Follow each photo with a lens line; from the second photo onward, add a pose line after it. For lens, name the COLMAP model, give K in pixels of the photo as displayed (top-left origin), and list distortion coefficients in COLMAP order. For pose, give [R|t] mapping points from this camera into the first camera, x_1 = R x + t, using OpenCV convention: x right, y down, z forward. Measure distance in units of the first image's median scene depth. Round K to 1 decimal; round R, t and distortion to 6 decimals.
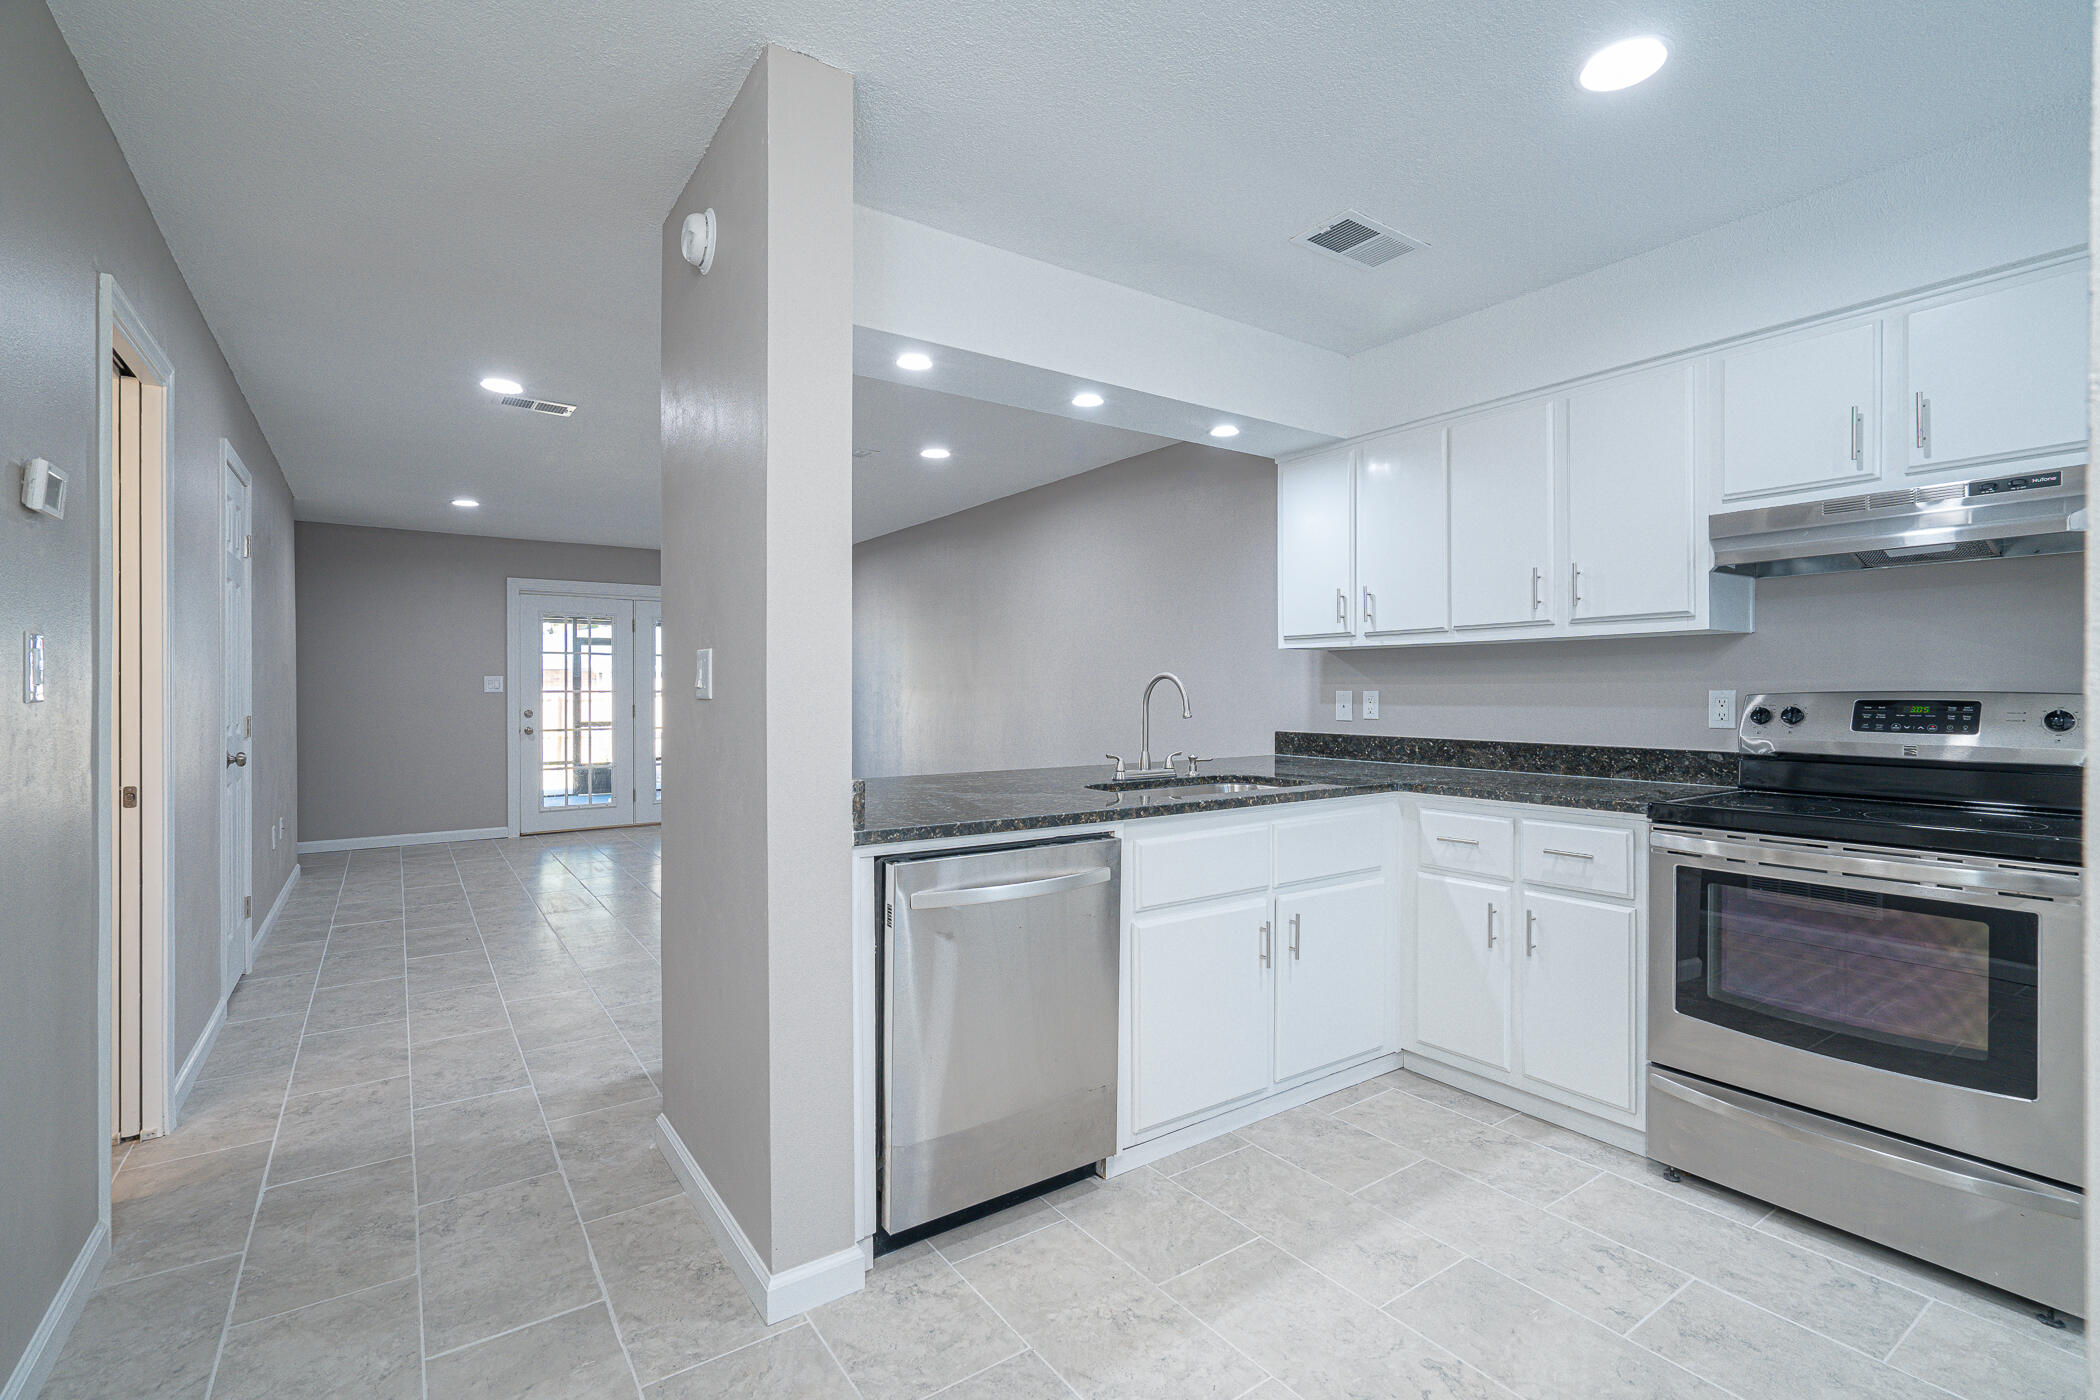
lens RADIAL K [[948.6, 0, 1056.6], [0, 948.6, 692.3], [0, 0, 1]] dist [-0.001844, 0.000319]
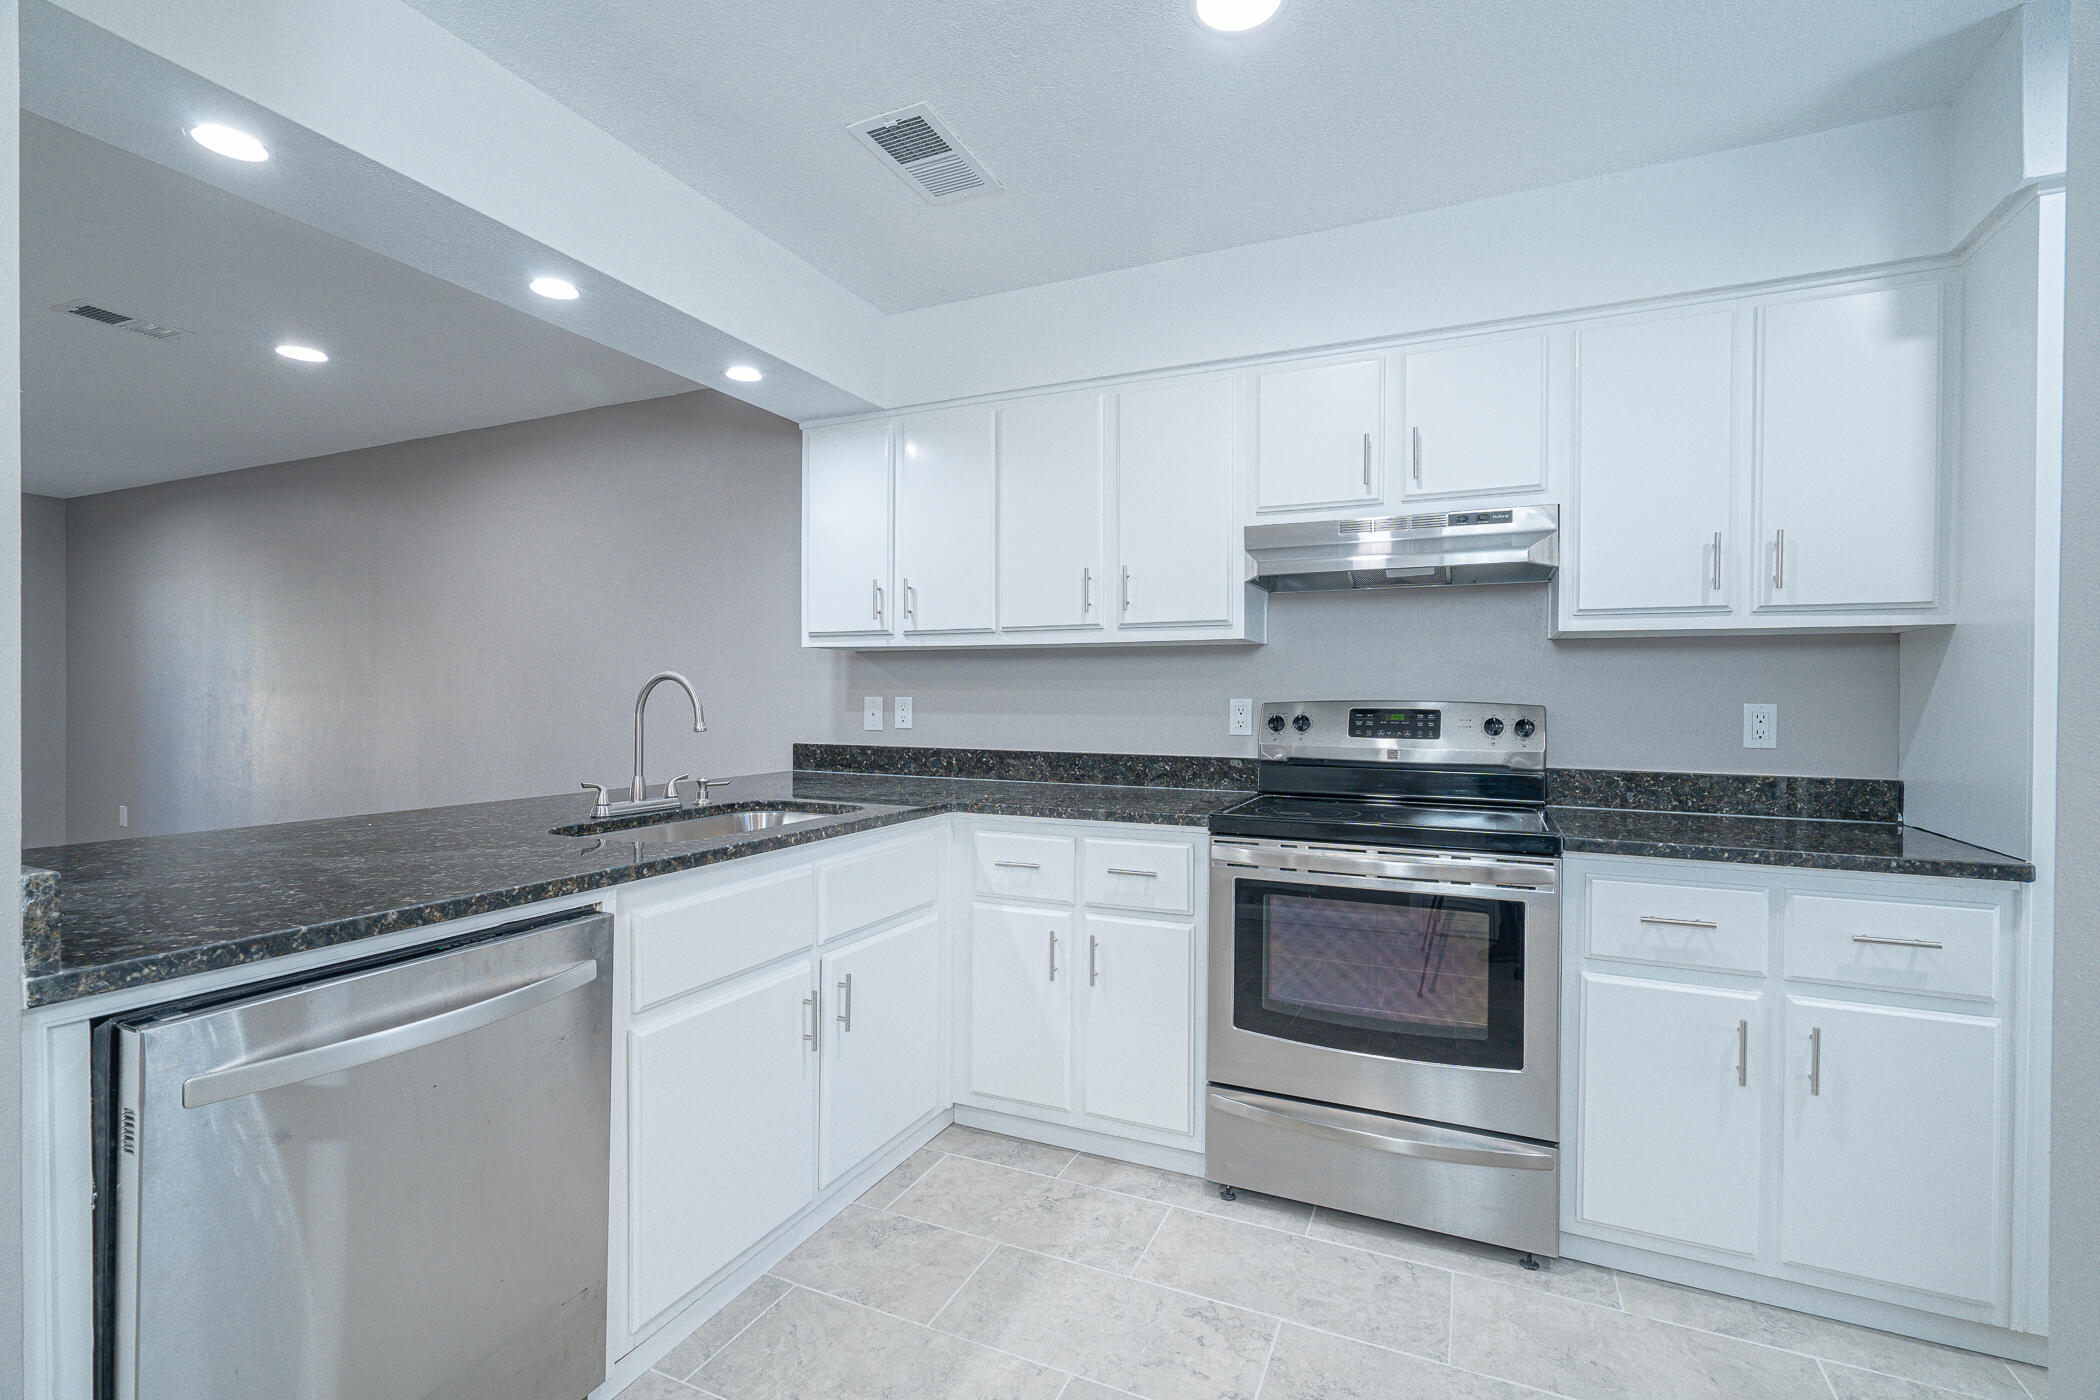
lens RADIAL K [[943.3, 0, 1046.9], [0, 943.3, 706.2], [0, 0, 1]] dist [-0.003423, 0.001748]
pose [[0.864351, 0.001136, 0.502887, -0.002645], [-0.005644, 0.999956, 0.007442, -0.000583], [-0.502856, -0.009271, 0.864320, 0.225938]]
